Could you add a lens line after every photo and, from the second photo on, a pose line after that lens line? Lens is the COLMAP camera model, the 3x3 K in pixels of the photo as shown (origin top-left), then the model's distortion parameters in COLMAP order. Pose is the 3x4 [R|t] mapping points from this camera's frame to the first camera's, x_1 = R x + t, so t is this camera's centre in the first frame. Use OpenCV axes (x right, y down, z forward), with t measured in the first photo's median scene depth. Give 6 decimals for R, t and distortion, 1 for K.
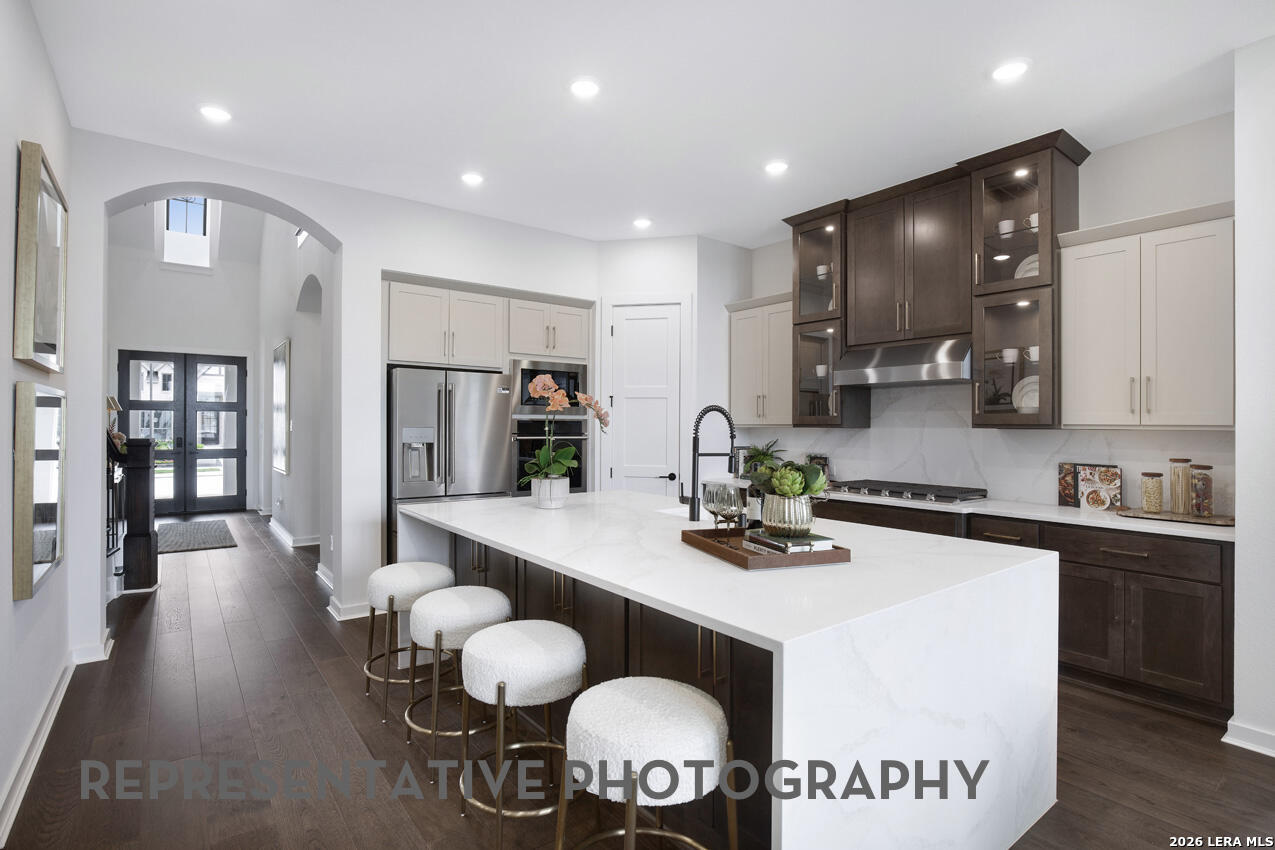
lens RADIAL K [[628.5, 0, 636.7], [0, 628.5, 421.9], [0, 0, 1]] dist [-0.005612, -0.000651]
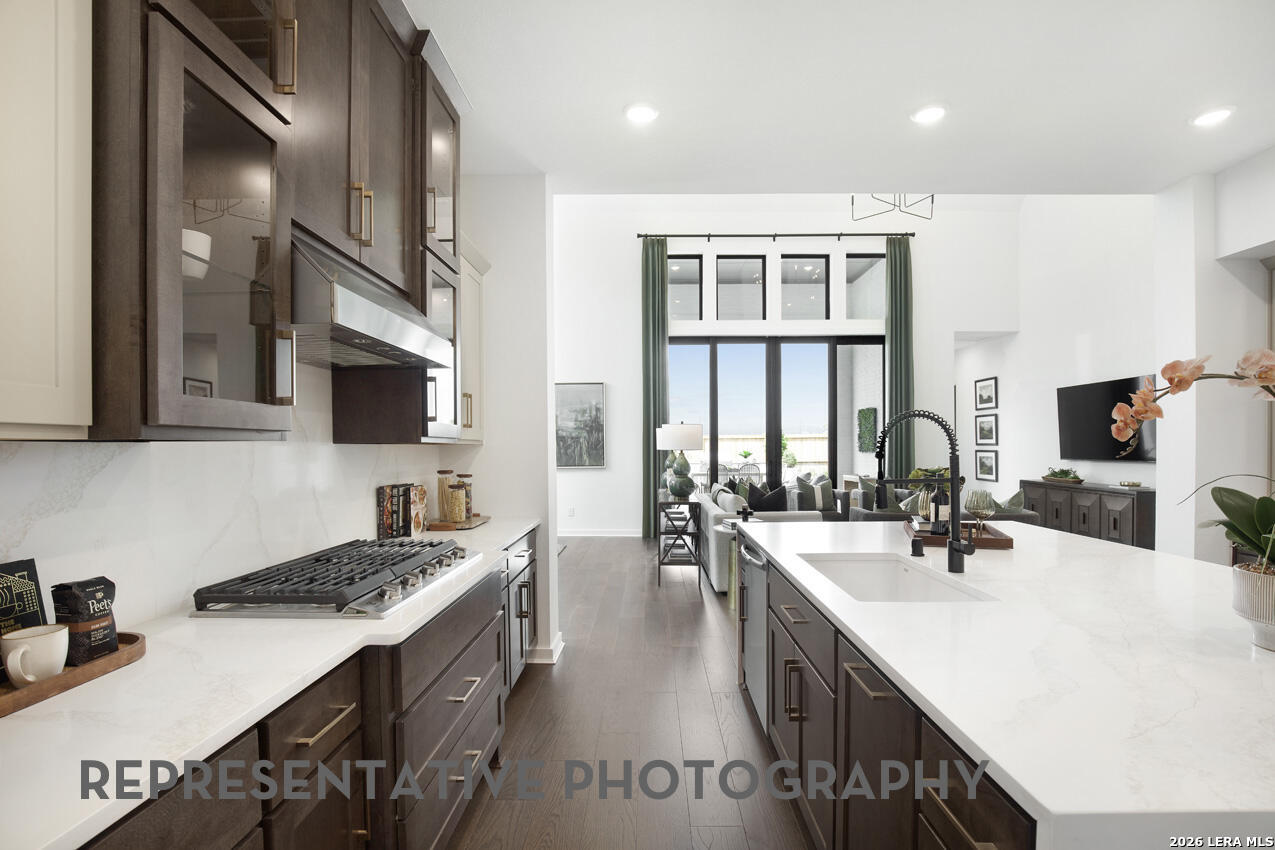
lens RADIAL K [[592.8, 0, 639.5], [0, 592.8, 461.8], [0, 0, 1]] dist [-0.038182, 0.000208]
pose [[-0.773725, -0.021075, 0.633171, -0.035830], [-0.007167, 0.999674, 0.024515, 0.012314], [-0.633481, 0.014430, -0.773624, 1.229828]]
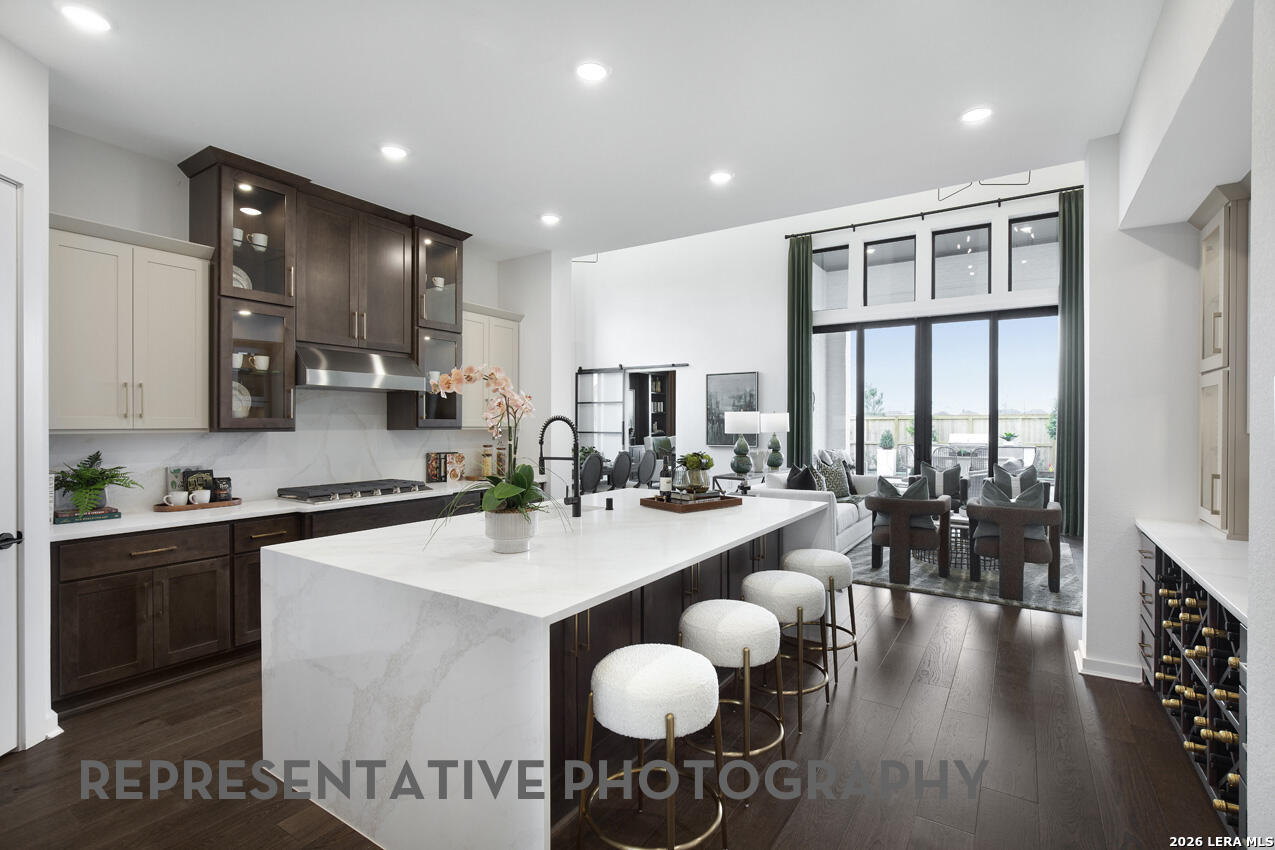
lens RADIAL K [[585.8, 0, 643.7], [0, 585.8, 429.5], [0, 0, 1]] dist [-0.020089, -0.000013]
pose [[-0.321372, -0.018027, 0.946781, -0.673626], [-0.011696, 0.999818, 0.015066, -0.013433], [-0.946881, -0.006232, -0.321525, 0.867762]]
